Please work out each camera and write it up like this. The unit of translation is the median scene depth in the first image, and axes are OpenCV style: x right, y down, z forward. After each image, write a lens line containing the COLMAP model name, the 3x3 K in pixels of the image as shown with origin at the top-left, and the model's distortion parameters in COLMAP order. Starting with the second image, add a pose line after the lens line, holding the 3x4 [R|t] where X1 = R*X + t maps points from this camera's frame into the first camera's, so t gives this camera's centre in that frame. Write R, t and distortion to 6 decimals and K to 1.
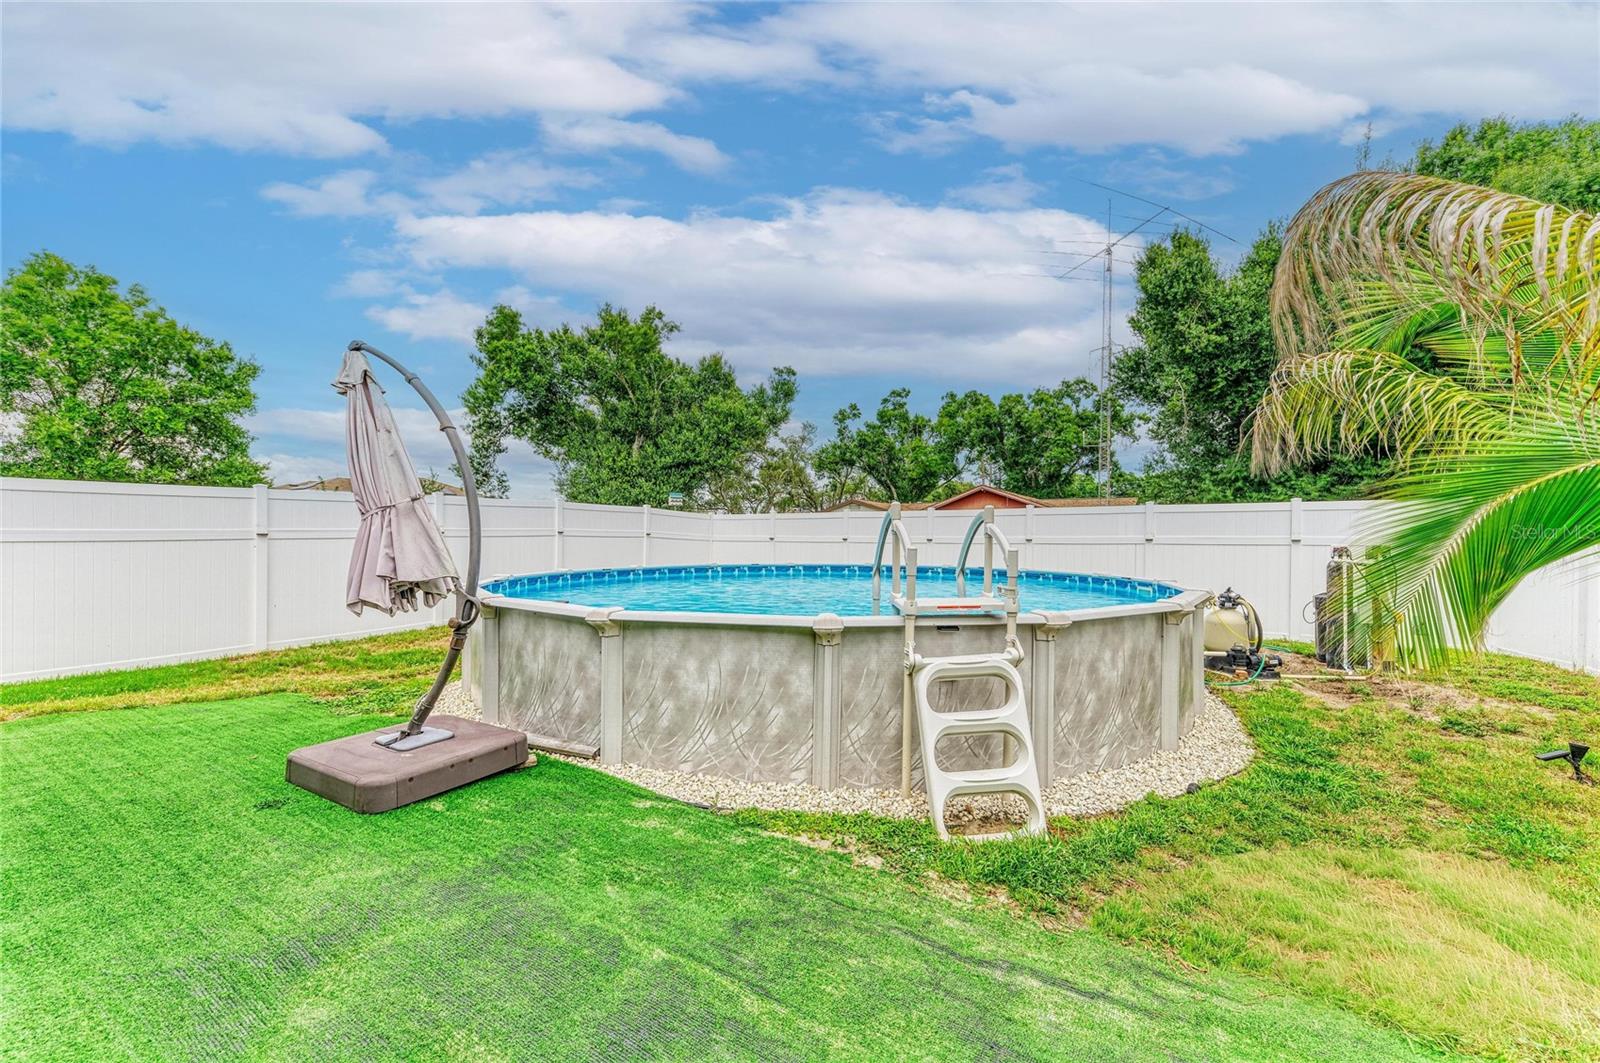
lens RADIAL K [[628.9, 0, 800.7], [0, 628.9, 544.8], [0, 0, 1]] dist [0.007723, 0.000062]
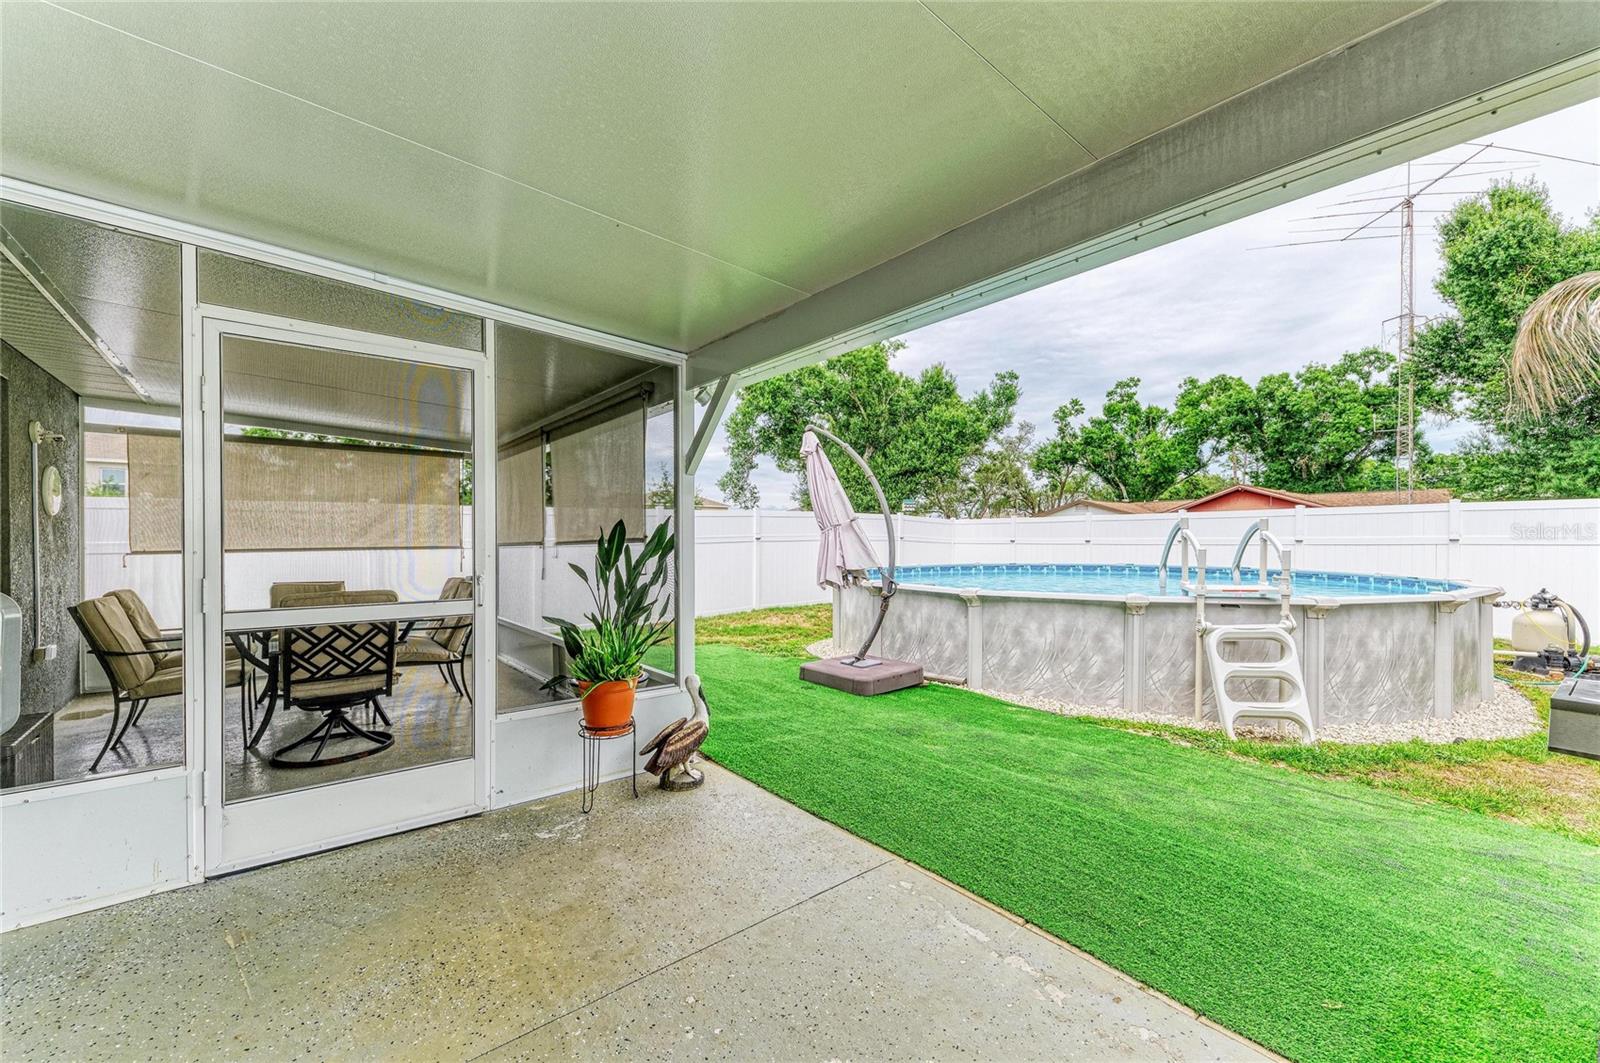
lens RADIAL K [[624.1, 0, 805.5], [0, 624.1, 543.2], [0, 0, 1]] dist [0.014623, -0.005052]
pose [[0.950119, -0.005146, -0.311844, -0.043348], [0.003057, 0.999969, -0.007188, 0.000133], [0.311871, 0.005876, 0.950106, -0.118185]]
